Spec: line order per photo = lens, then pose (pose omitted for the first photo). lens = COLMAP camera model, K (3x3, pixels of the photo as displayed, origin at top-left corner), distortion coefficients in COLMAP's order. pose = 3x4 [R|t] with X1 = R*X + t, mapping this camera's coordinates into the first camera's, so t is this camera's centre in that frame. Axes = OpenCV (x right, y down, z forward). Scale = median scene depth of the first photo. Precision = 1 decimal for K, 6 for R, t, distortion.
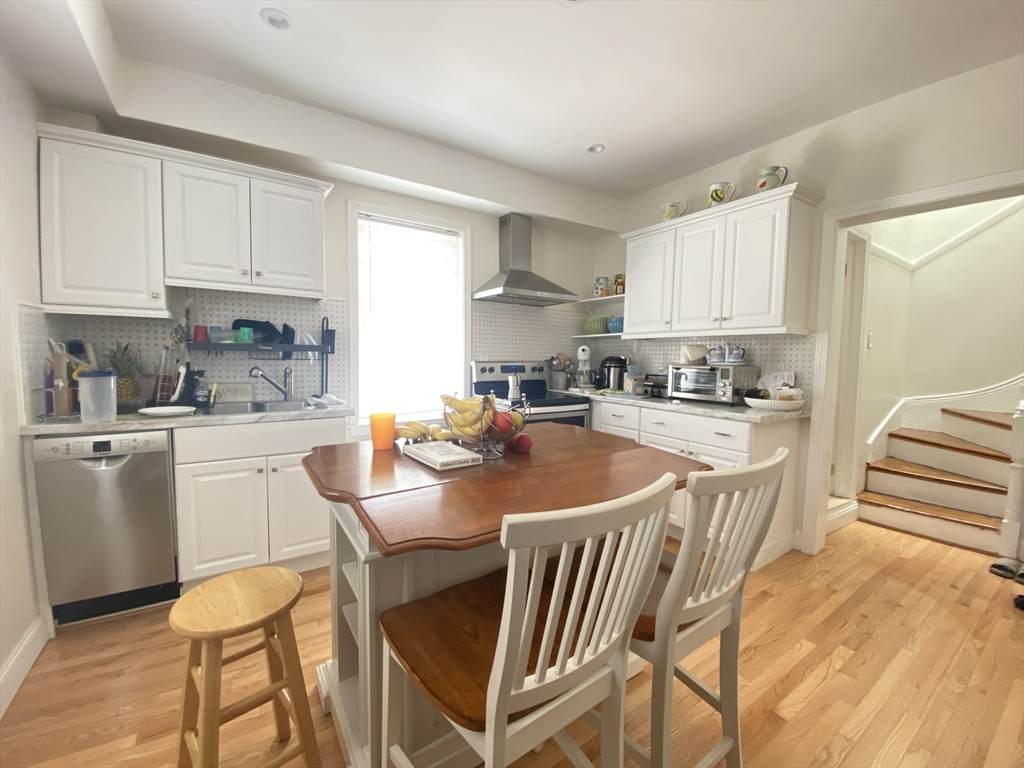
lens RADIAL K [[413.0, 0, 512.0], [0, 413.0, 384.0], [0, 0, 1]] dist [0.025923, -0.022068]
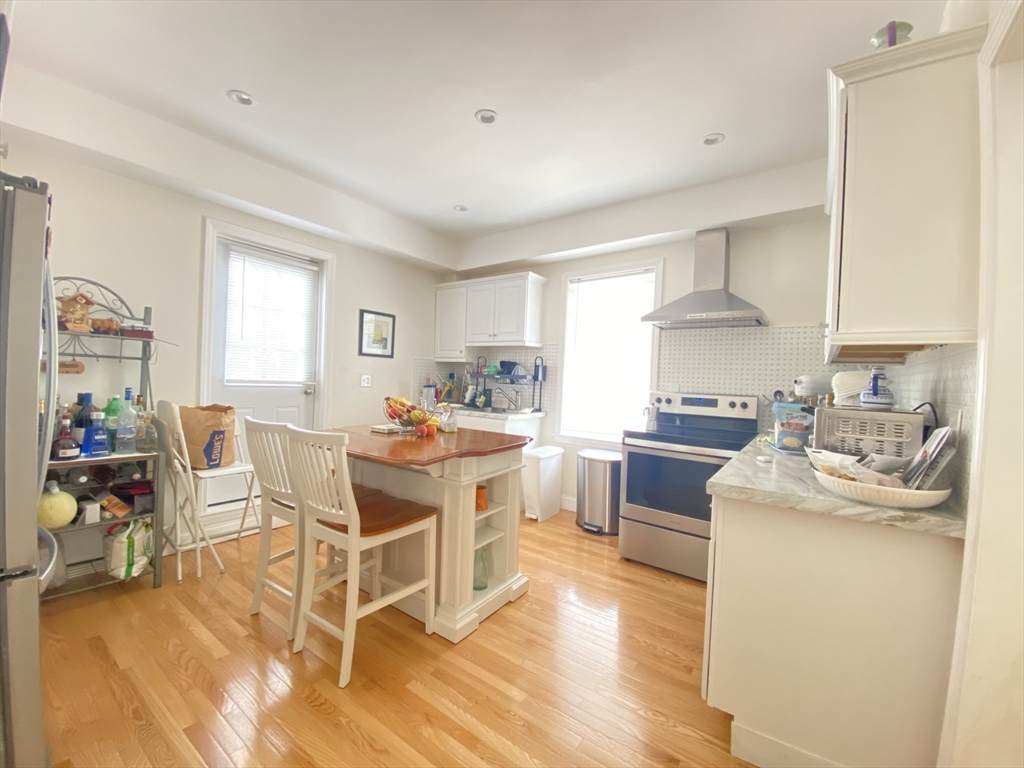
lens RADIAL K [[413.0, 0, 512.0], [0, 413.0, 384.0], [0, 0, 1]] dist [0.025923, -0.022068]
pose [[0.345142, 0.013865, -0.938448, 0.889788], [-0.095458, 0.995224, -0.020404, -0.023213], [0.933684, 0.096625, 0.344817, 0.400549]]
